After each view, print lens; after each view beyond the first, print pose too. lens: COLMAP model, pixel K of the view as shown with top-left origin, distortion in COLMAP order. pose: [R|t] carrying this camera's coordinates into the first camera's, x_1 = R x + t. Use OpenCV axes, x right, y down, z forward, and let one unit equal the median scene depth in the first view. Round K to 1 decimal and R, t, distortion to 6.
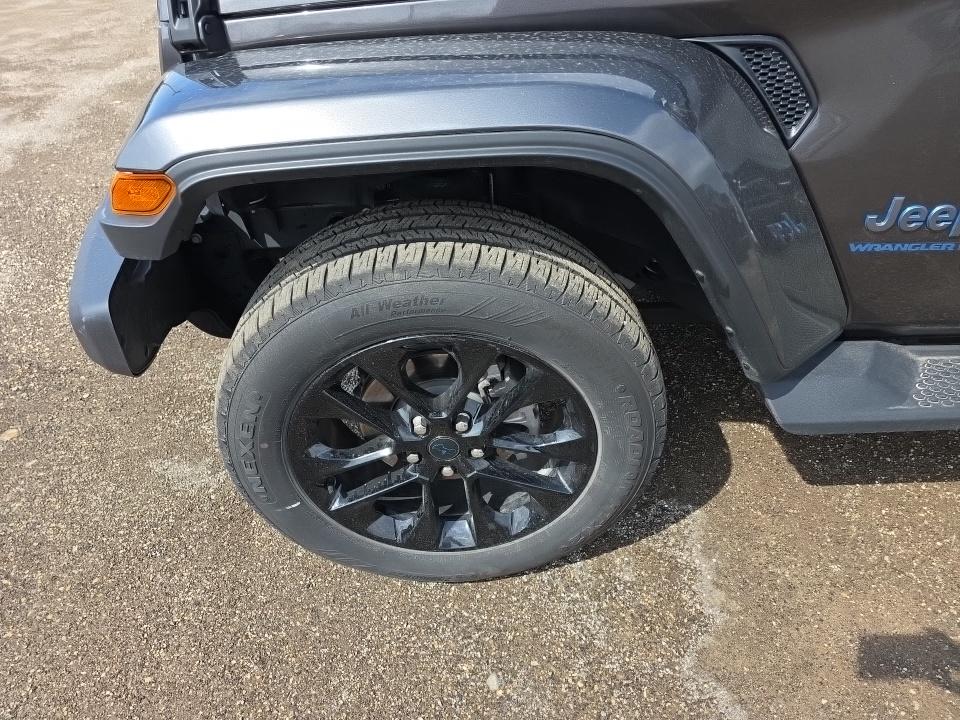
lens RADIAL K [[645.3, 0, 477.3], [0, 645.3, 361.2], [0, 0, 1]] dist [0.038873, -0.004140]
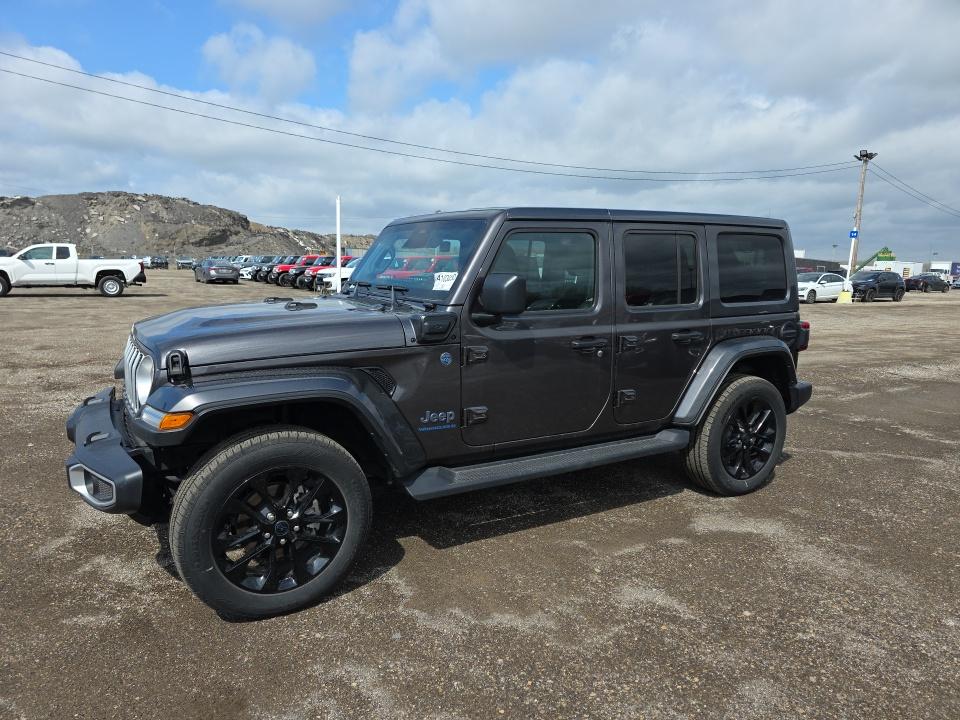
lens RADIAL K [[645.3, 0, 477.3], [0, 645.3, 361.2], [0, 0, 1]] dist [0.038873, -0.004140]
pose [[0.865685, -0.027506, 0.499833, -0.595231], [0.271913, 0.864181, -0.423384, 0.801101], [-0.420300, 0.502428, 0.755588, -1.349279]]
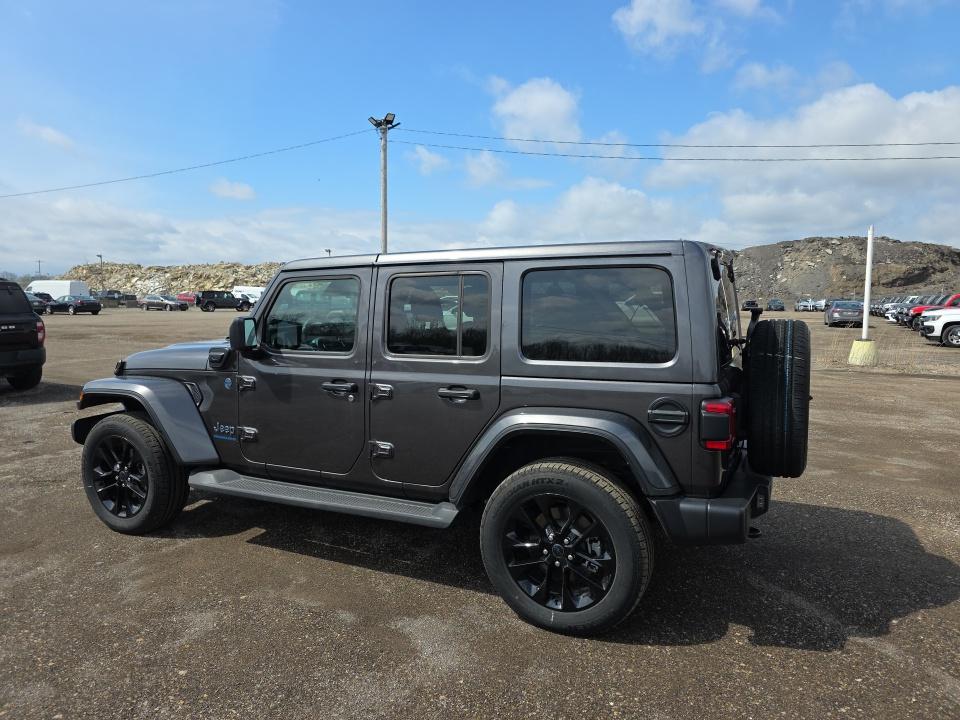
lens RADIAL K [[643.0, 0, 482.8], [0, 643.0, 381.2], [0, 0, 1]] dist [0.045001, -0.058131]
pose [[0.893523, 0.088158, -0.440278, 3.327677], [-0.299310, 0.847856, -0.437668, 0.670386], [0.334709, 0.522846, 0.783966, -1.442058]]
